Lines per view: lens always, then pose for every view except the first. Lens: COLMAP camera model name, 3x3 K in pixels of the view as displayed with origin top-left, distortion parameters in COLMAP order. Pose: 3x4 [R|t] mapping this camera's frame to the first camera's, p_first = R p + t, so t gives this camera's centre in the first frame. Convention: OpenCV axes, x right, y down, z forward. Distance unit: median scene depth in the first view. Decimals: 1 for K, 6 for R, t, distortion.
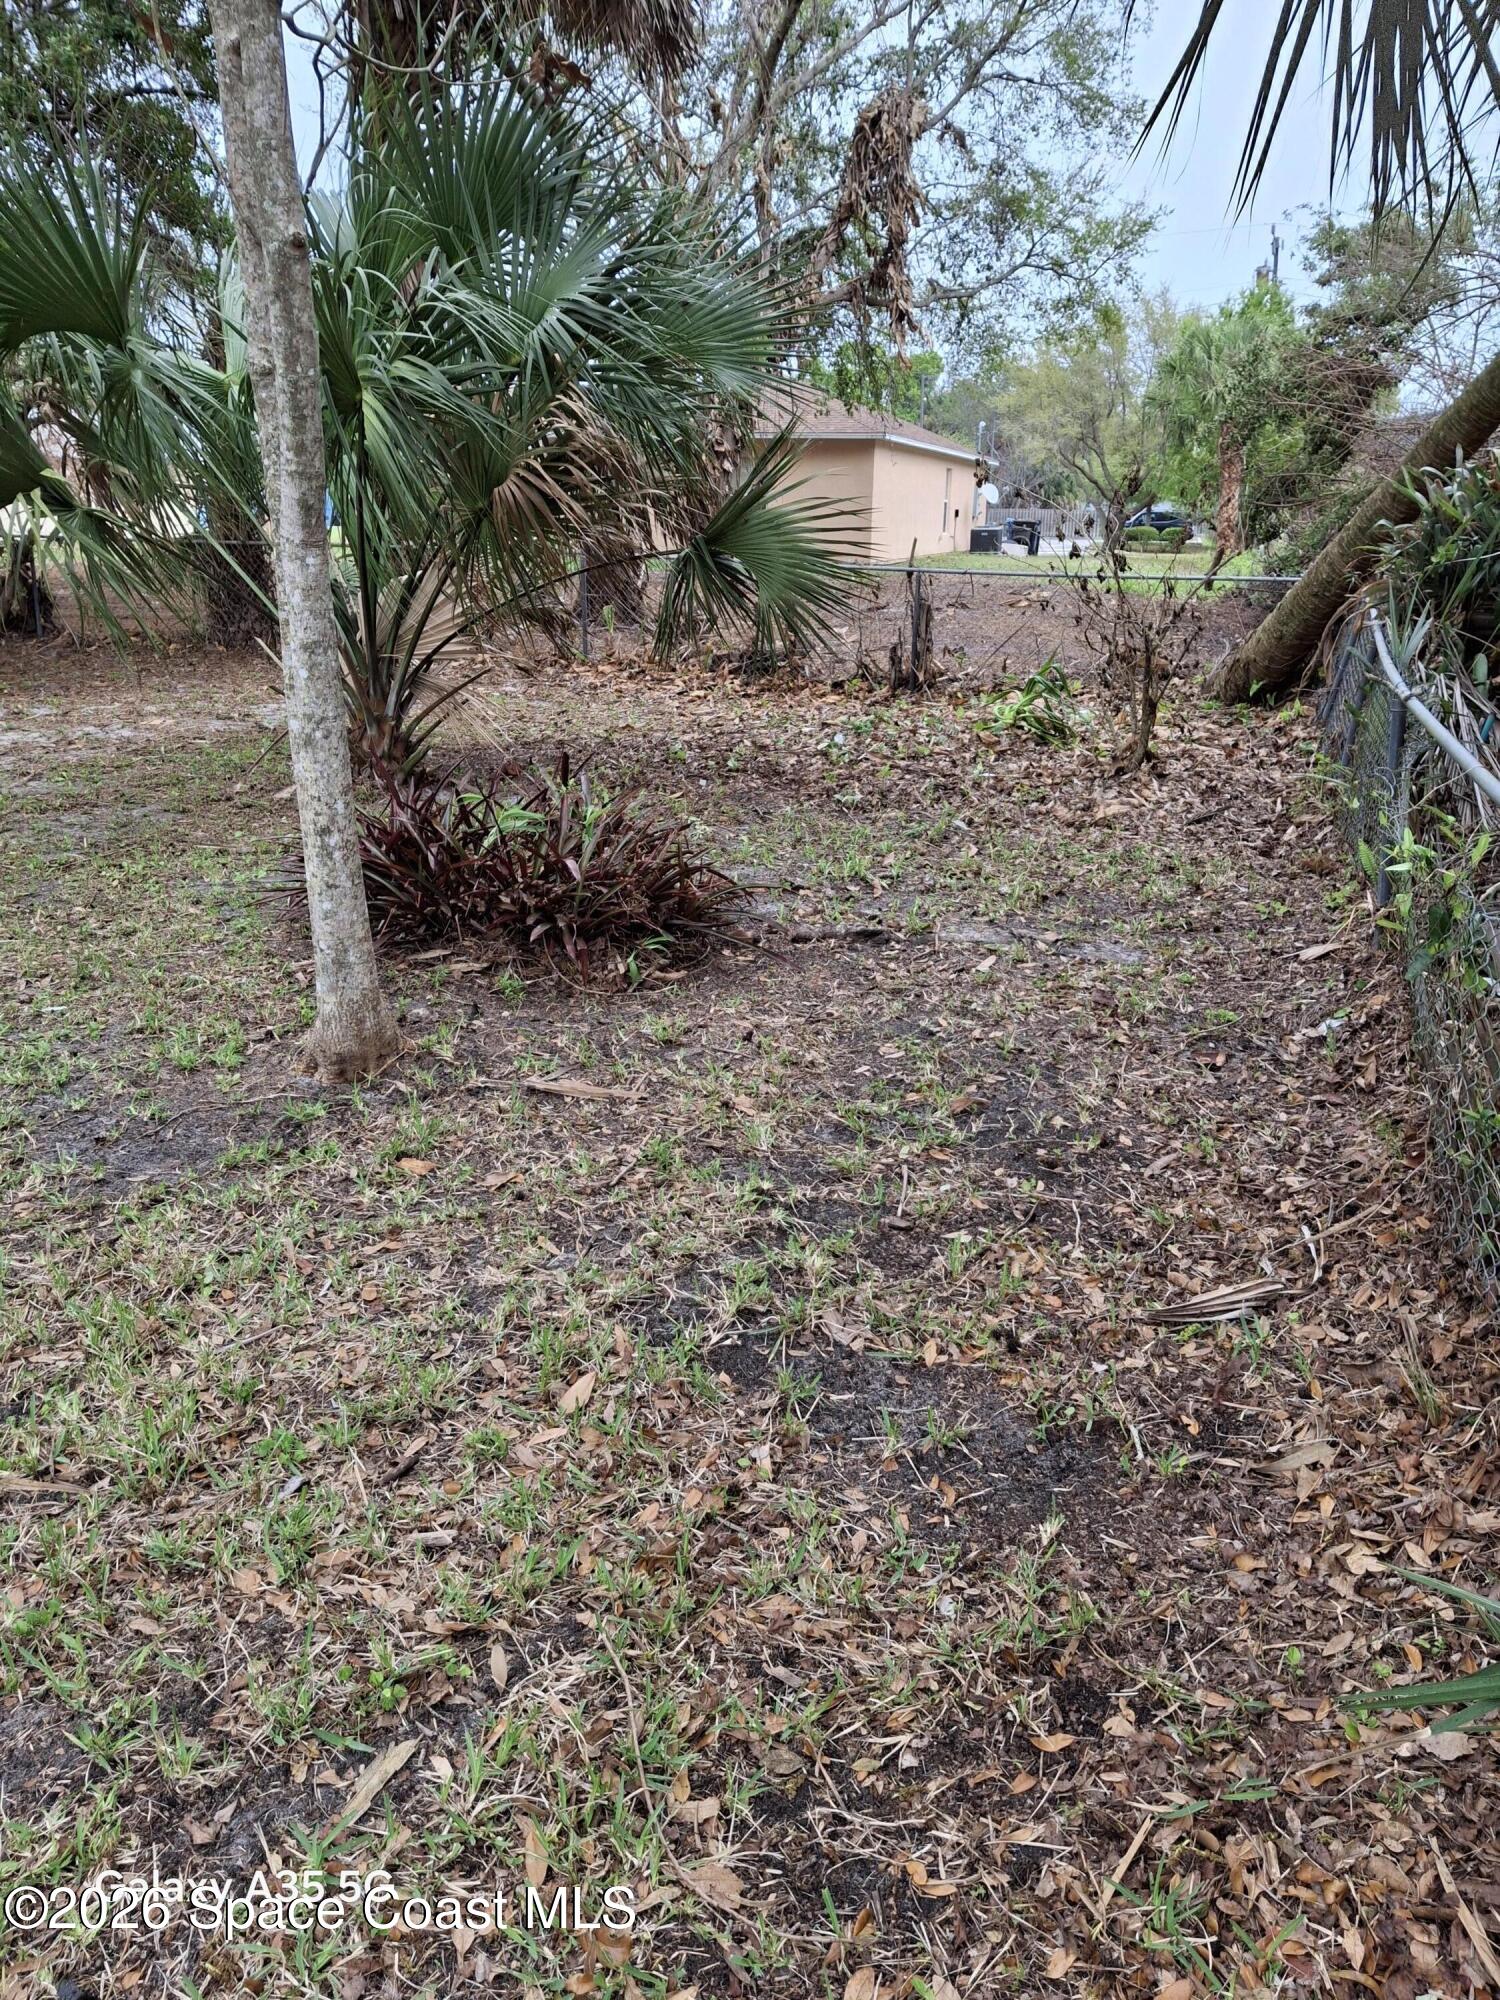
lens RADIAL K [[1483.0, 0, 750.0], [0, 1483.0, 1000.0], [0, 0, 1]] dist [0.101149, -0.234724]
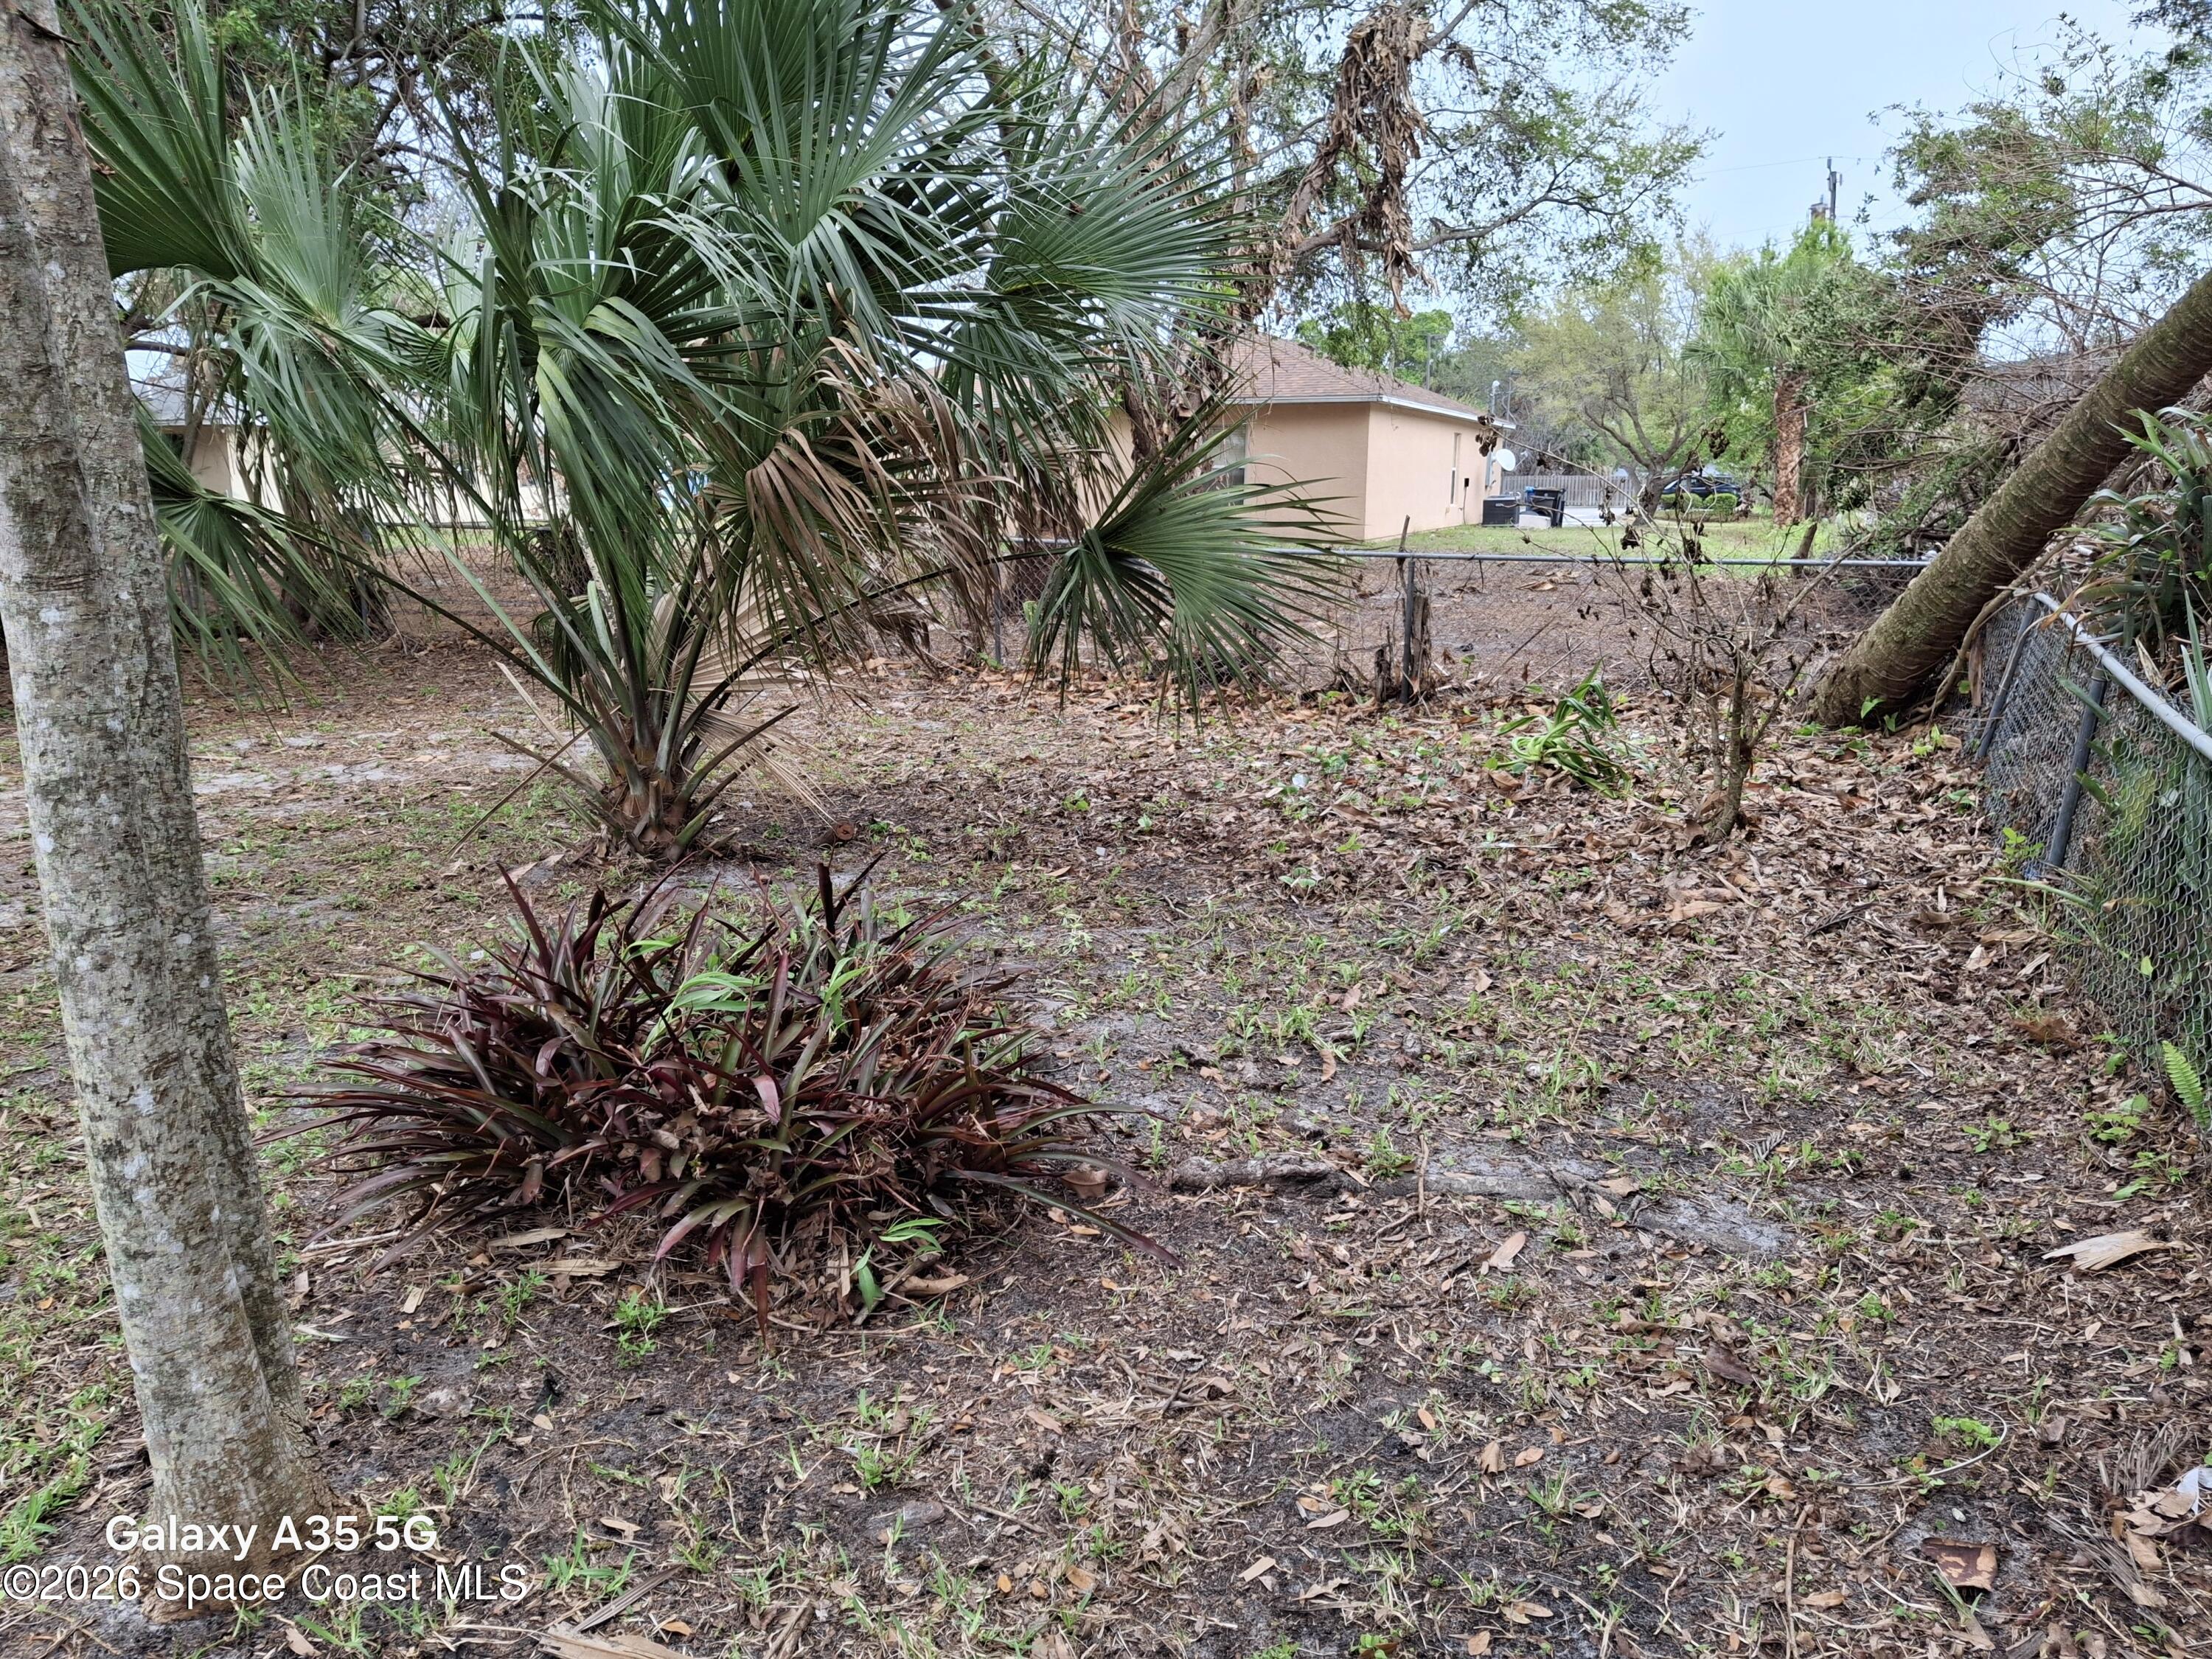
lens RADIAL K [[1653.7, 0, 1082.9], [0, 1653.7, 835.4], [0, 0, 1]] dist [0.166510, -0.405569]
pose [[0.995851, 0.008925, -0.090561, 0.022574], [-0.018623, 0.994105, -0.106813, -0.047235], [0.089074, 0.108057, 0.990146, 0.139395]]
